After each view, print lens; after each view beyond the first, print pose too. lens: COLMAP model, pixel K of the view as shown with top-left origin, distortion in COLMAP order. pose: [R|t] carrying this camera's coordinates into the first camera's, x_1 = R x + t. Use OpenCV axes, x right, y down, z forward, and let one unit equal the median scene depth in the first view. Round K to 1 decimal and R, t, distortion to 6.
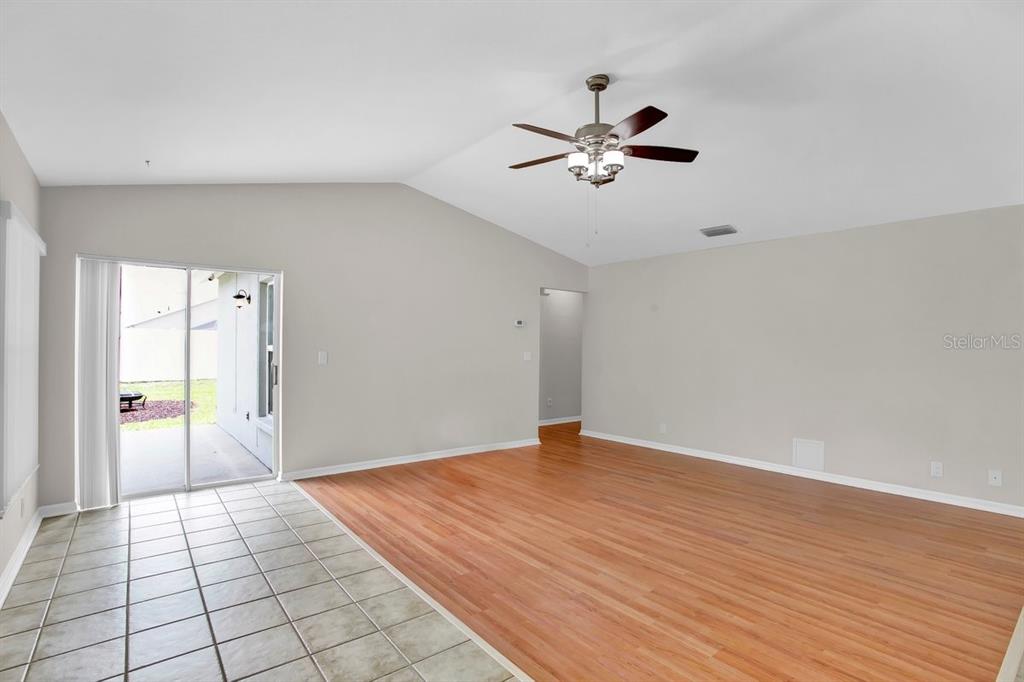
lens RADIAL K [[500.0, 0, 515.2], [0, 500.0, 342.5], [0, 0, 1]] dist [-0.041243, 0.000668]
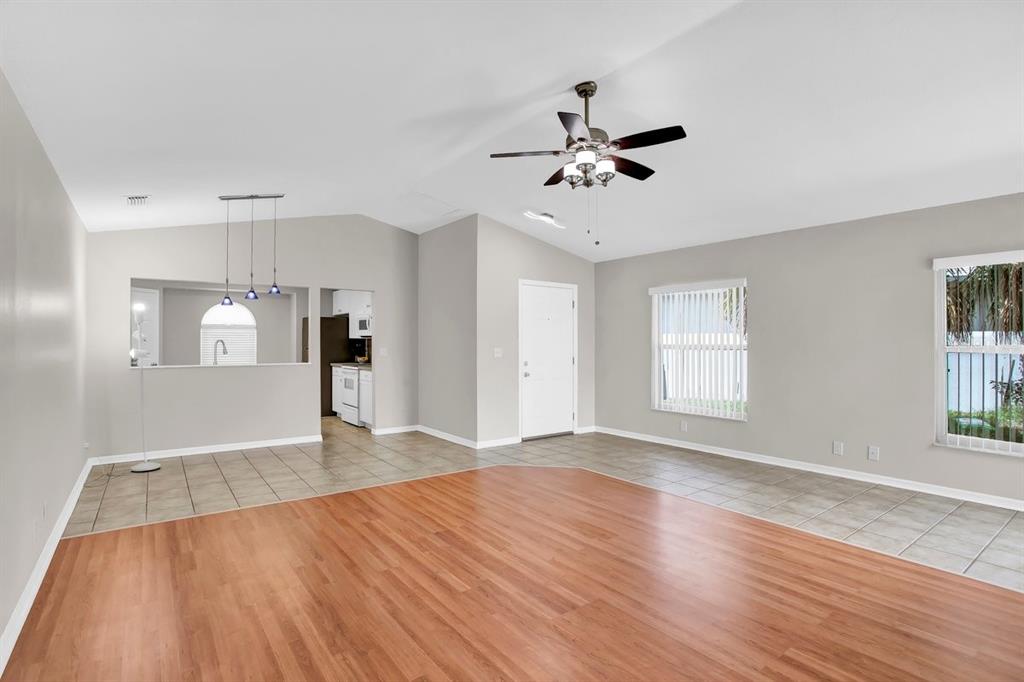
lens RADIAL K [[500.0, 0, 515.2], [0, 500.0, 342.5], [0, 0, 1]] dist [-0.041243, 0.000668]
pose [[-0.999287, -0.010252, 0.036326, 0.259497], [-0.010468, 0.999929, -0.005775, 0.012332], [-0.036264, -0.006152, -0.999323, 1.924615]]
